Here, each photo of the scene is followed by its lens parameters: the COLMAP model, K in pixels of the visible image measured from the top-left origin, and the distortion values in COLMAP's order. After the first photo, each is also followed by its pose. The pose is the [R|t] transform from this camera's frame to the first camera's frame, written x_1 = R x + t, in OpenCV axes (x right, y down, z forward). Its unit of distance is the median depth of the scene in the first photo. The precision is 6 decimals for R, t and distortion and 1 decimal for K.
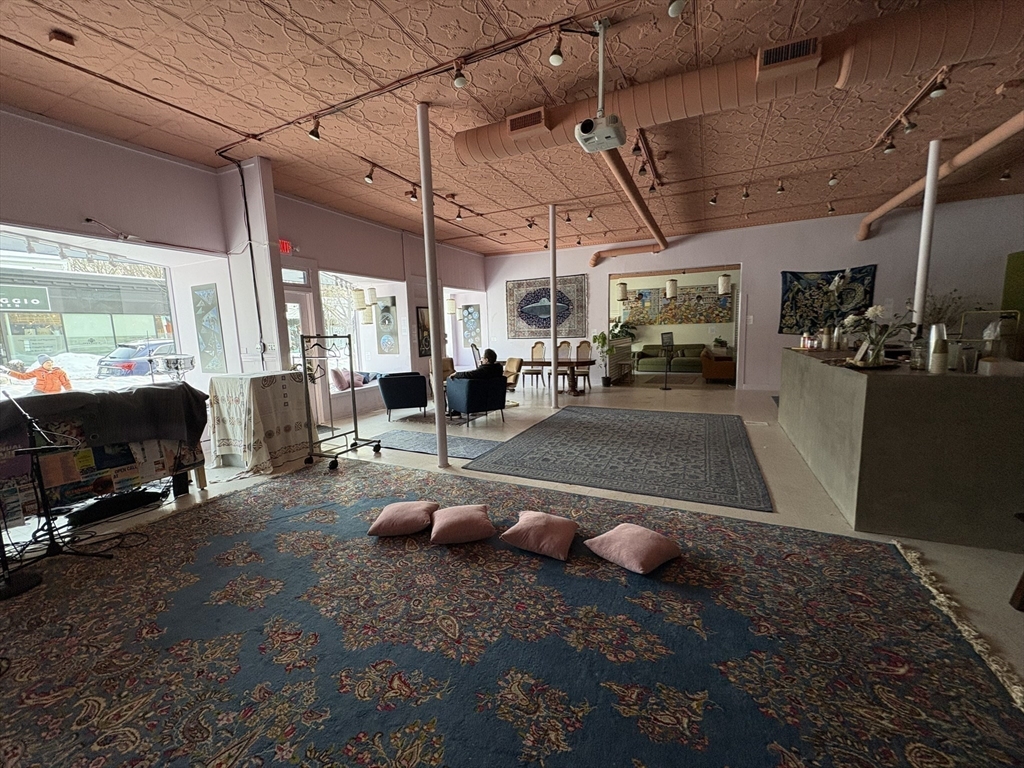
lens RADIAL K [[408.4, 0, 512.0], [0, 408.4, 384.0], [0, 0, 1]] dist [0.000476, 0.000070]
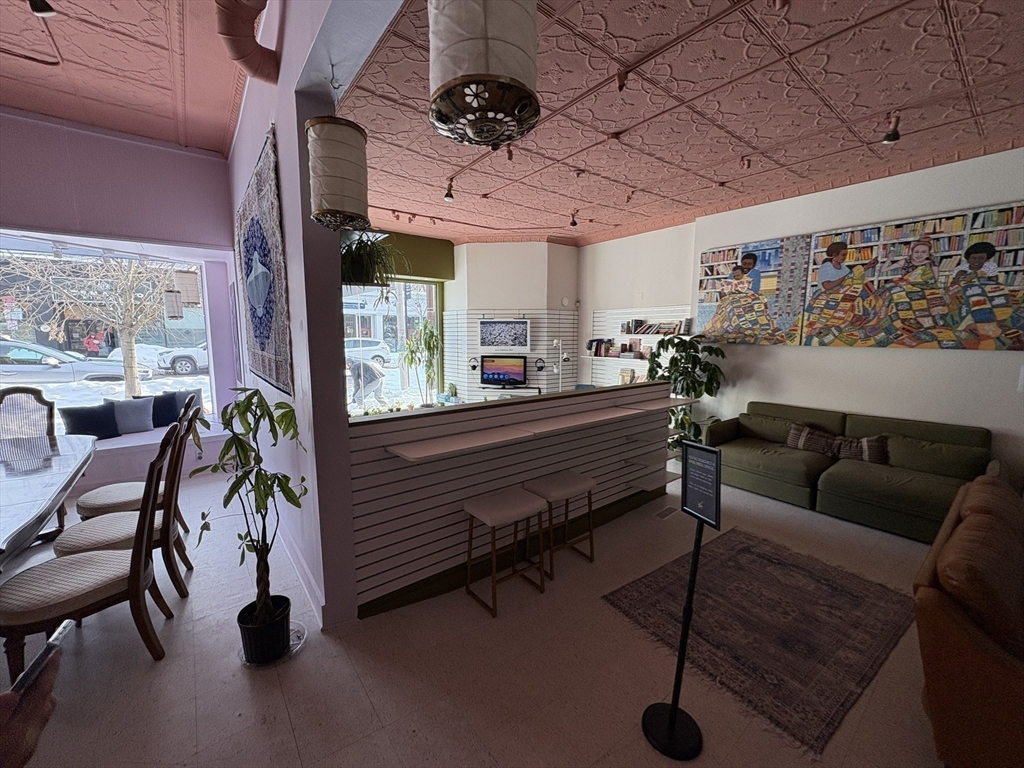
lens RADIAL K [[408.4, 0, 512.0], [0, 408.4, 384.0], [0, 0, 1]] dist [0.000476, 0.000070]
pose [[0.895052, 0.088750, -0.437041, 0.309533], [-0.089251, 0.995820, 0.019438, -0.104741], [0.436939, 0.021608, 0.899232, 0.631019]]
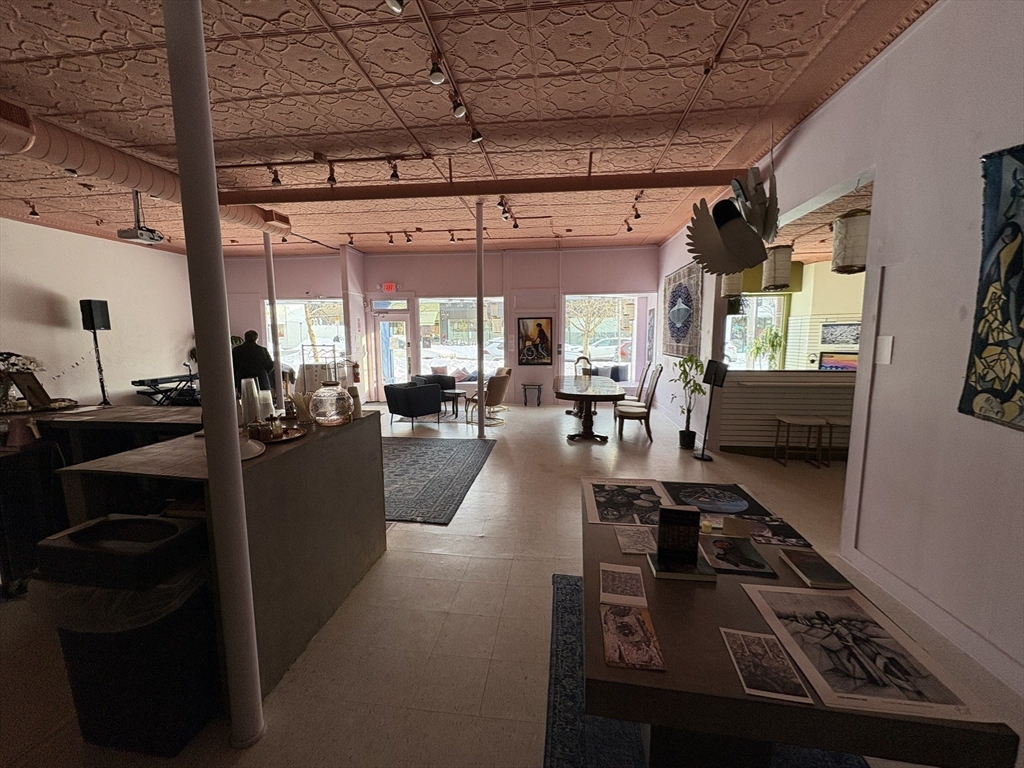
lens RADIAL K [[408.4, 0, 512.0], [0, 408.4, 384.0], [0, 0, 1]] dist [0.000476, 0.000070]
pose [[0.317494, 0.140786, -0.937751, 0.501080], [-0.127392, 0.986285, 0.104941, -0.082790], [0.939664, 0.086144, 0.331074, 0.413762]]
